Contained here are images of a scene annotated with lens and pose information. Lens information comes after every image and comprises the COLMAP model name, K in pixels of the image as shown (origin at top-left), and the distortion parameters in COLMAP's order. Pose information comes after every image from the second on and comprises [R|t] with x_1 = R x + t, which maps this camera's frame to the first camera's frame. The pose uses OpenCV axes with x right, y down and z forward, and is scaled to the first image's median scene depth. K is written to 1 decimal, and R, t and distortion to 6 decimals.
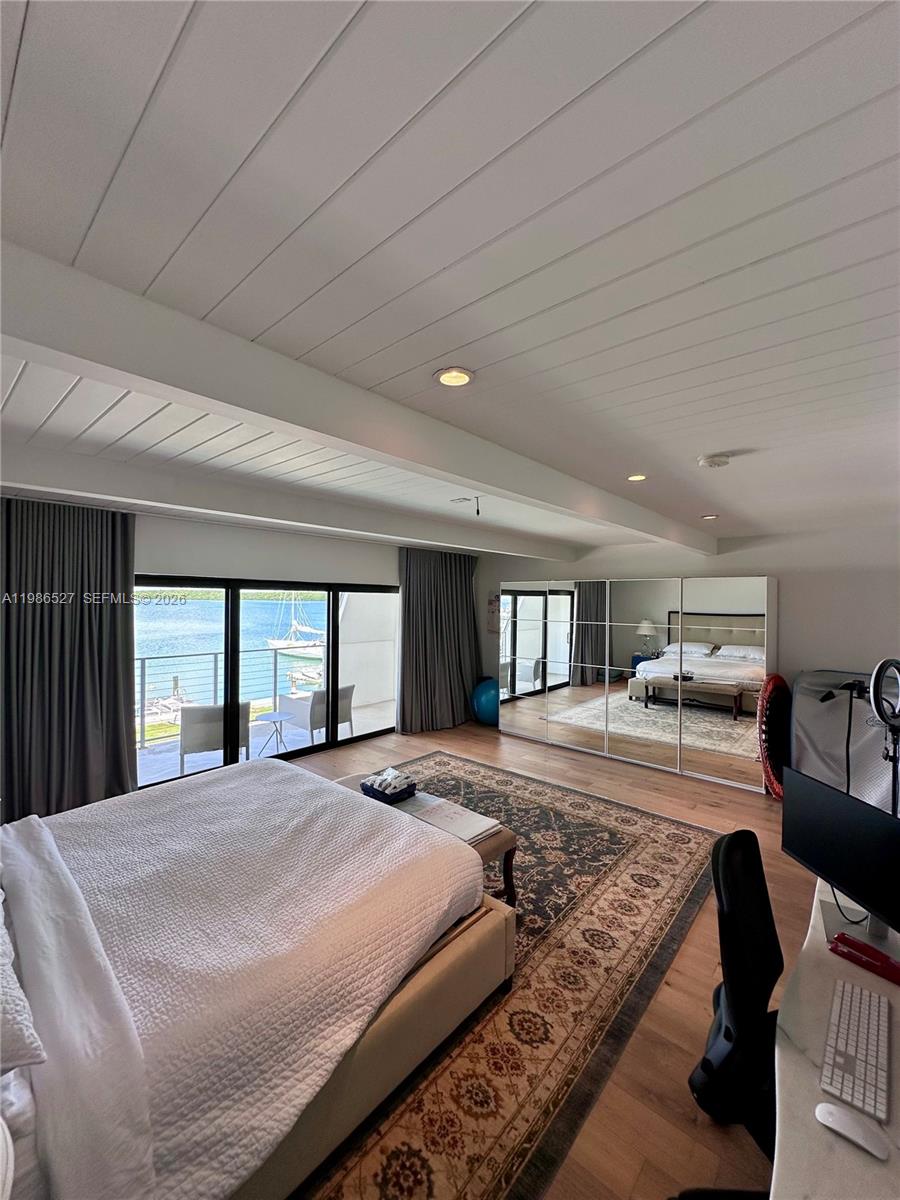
lens RADIAL K [[478.3, 0, 451.2], [0, 478.3, 608.5], [0, 0, 1]] dist [-0.003195, 0.000986]
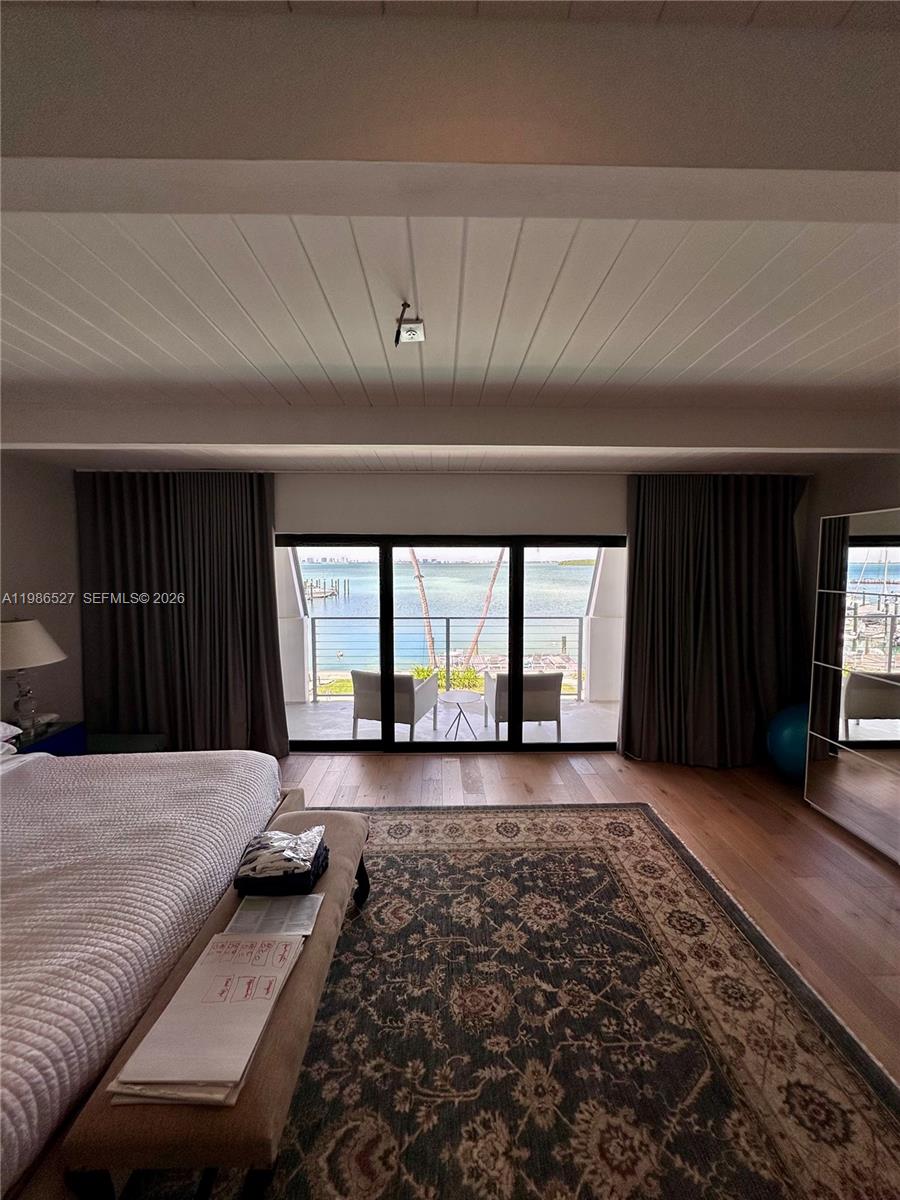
lens RADIAL K [[478.3, 0, 452.3], [0, 478.3, 596.1], [0, 0, 1]] dist [-0.003195, 0.000986]
pose [[0.679608, 0.039198, -0.732527, 0.332530], [-0.007547, 0.998892, 0.046449, 0.010356], [0.733537, -0.026039, 0.679151, 0.567783]]
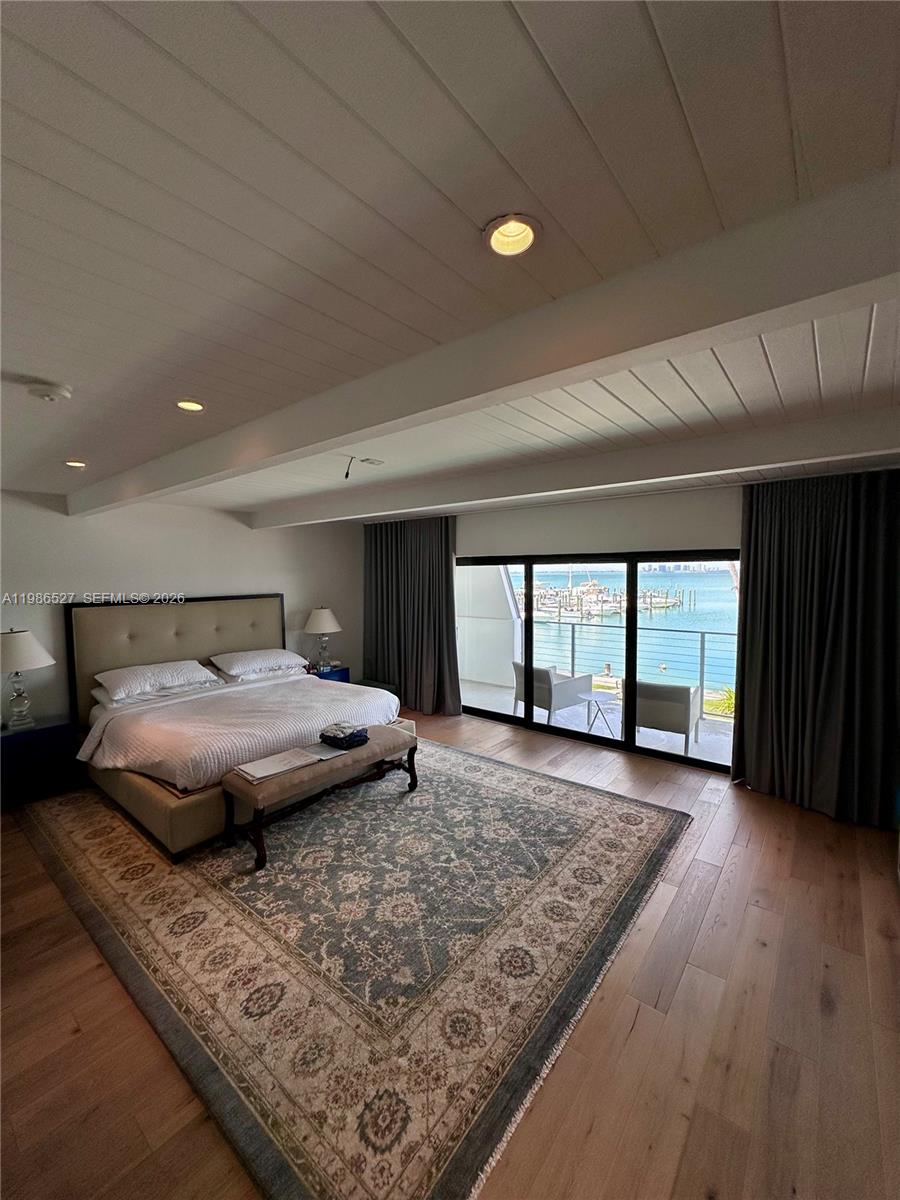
lens RADIAL K [[478.3, 0, 451.2], [0, 478.3, 592.6], [0, 0, 1]] dist [-0.003195, 0.000986]
pose [[0.044862, 0.028149, -0.998597, 0.781223], [-0.012014, 0.999546, 0.027636, -0.004260], [0.998921, 0.010757, 0.045180, 0.905778]]
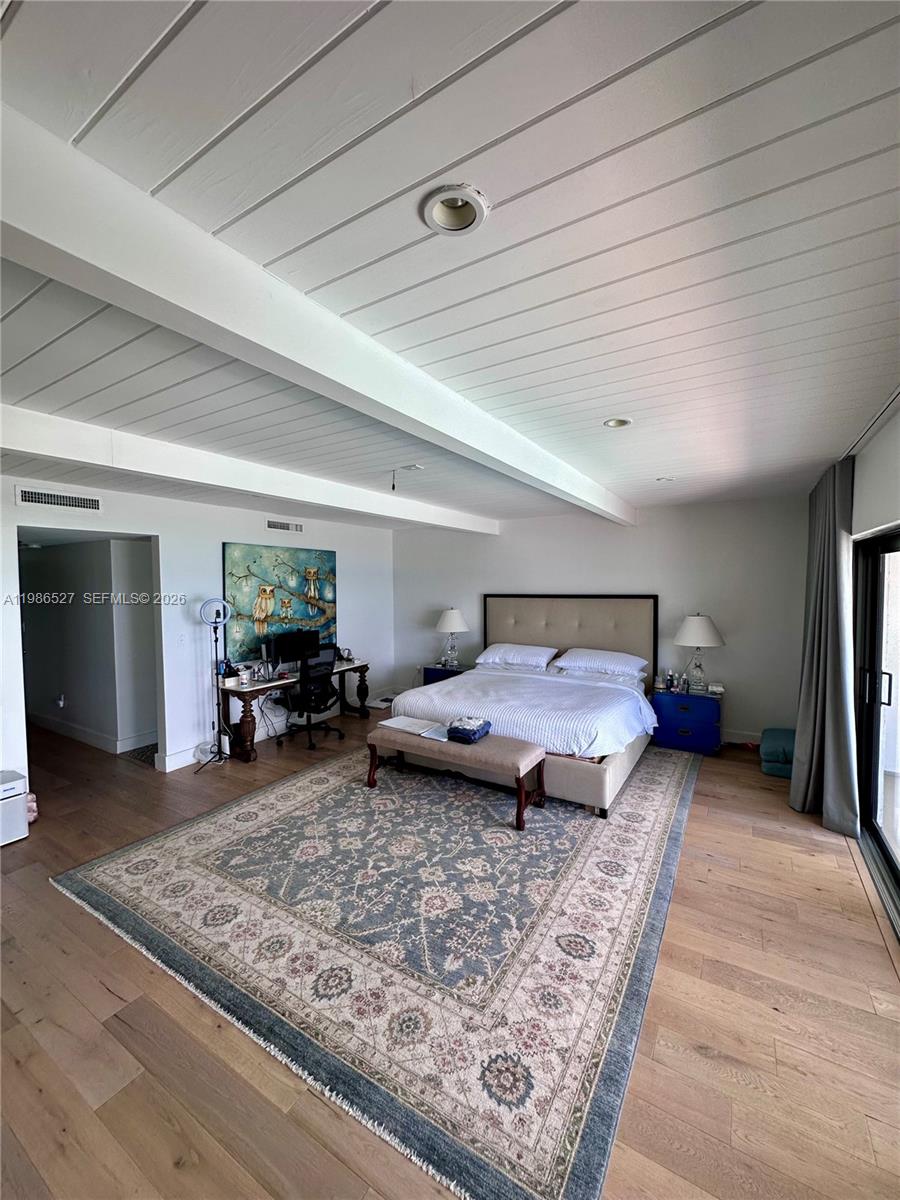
lens RADIAL K [[478.3, 0, 452.1], [0, 478.3, 598.2], [0, 0, 1]] dist [-0.003195, 0.000986]
pose [[-0.984678, 0.004224, -0.174332, 0.088902], [-0.005411, 0.998485, 0.054752, -0.013888], [0.174299, 0.054856, -0.983164, 1.621043]]
